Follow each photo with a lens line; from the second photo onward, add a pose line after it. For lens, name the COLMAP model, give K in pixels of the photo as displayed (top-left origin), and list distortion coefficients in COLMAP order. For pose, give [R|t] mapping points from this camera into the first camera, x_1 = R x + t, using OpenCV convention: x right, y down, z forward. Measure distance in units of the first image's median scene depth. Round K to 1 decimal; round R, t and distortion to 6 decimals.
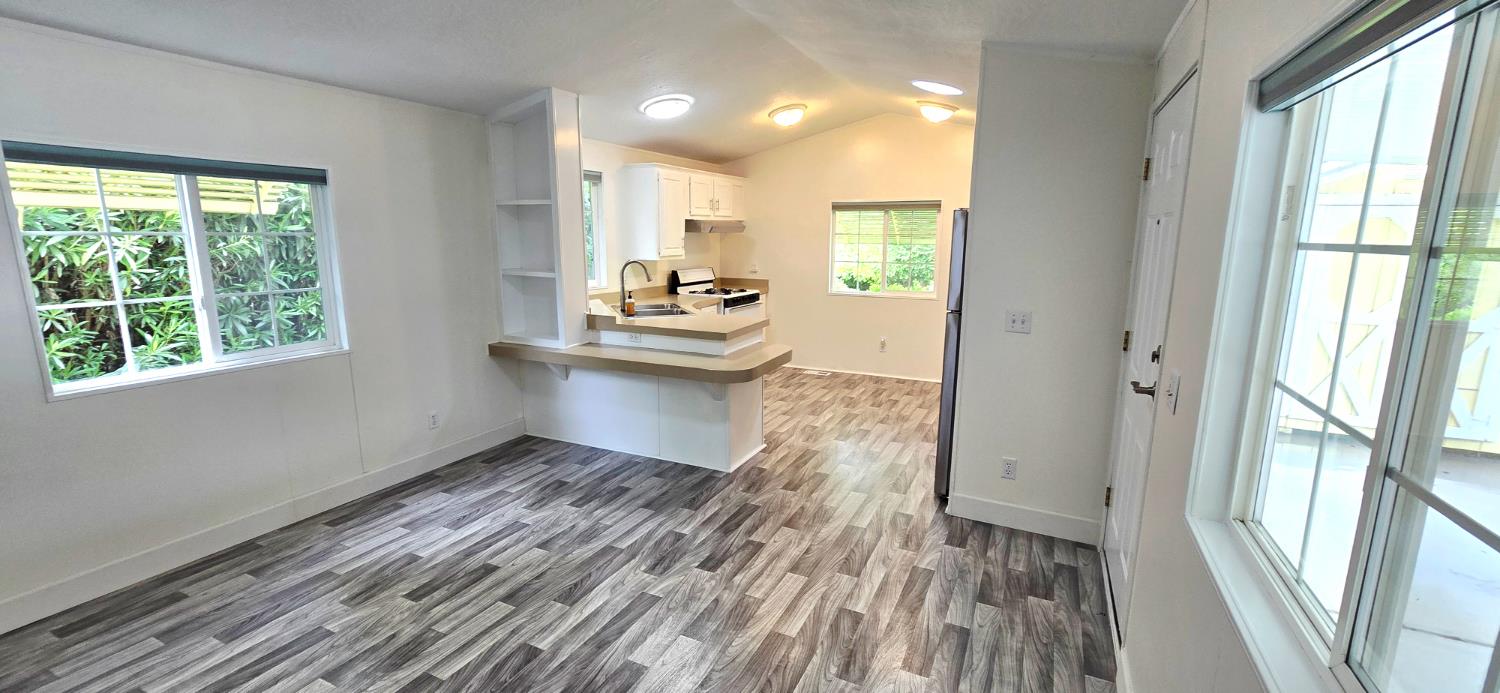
lens RADIAL K [[610.5, 0, 750.7], [0, 610.5, 344.1], [0, 0, 1]] dist [-0.006000, -0.000532]
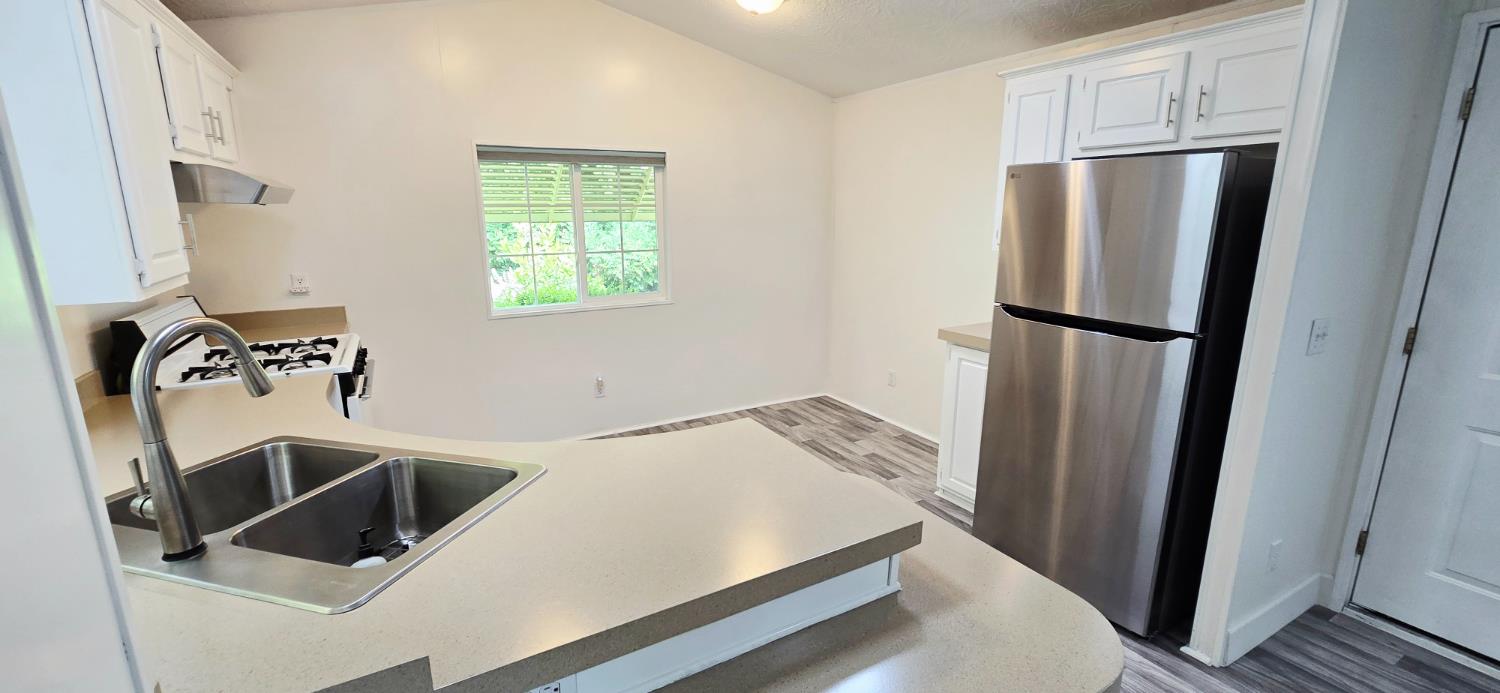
lens RADIAL K [[610.5, 0, 742.1], [0, 610.5, 351.9], [0, 0, 1]] dist [-0.006000, -0.000532]
pose [[0.572184, -0.196155, 0.796322, -0.200951], [0.154018, 0.979401, 0.130584, -0.098380], [-0.805533, 0.047930, 0.590609, 0.556983]]
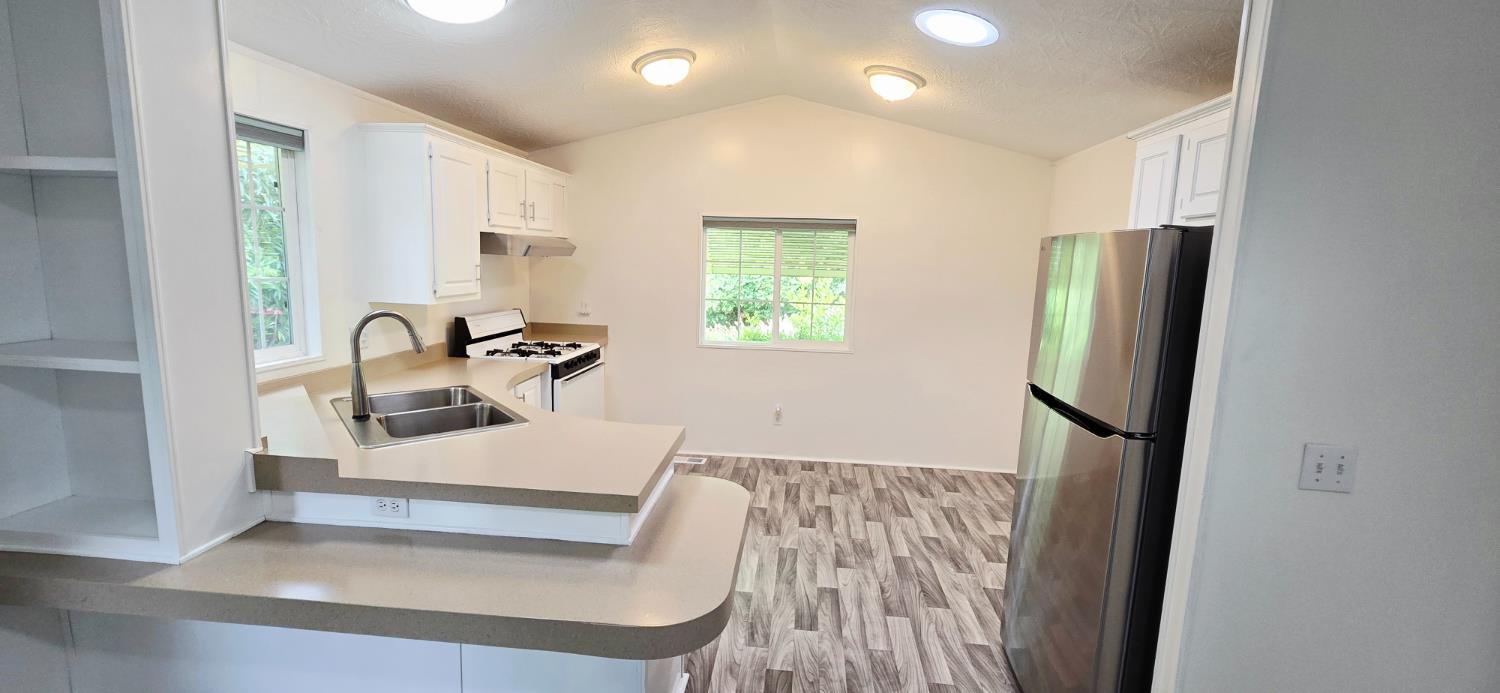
lens RADIAL K [[610.5, 0, 746.0], [0, 610.5, 347.4], [0, 0, 1]] dist [-0.006000, -0.000532]
pose [[0.938177, -0.027714, 0.345046, -0.070868], [0.038144, 0.998996, -0.023475, -0.068578], [-0.344049, 0.035185, 0.938292, 0.358611]]
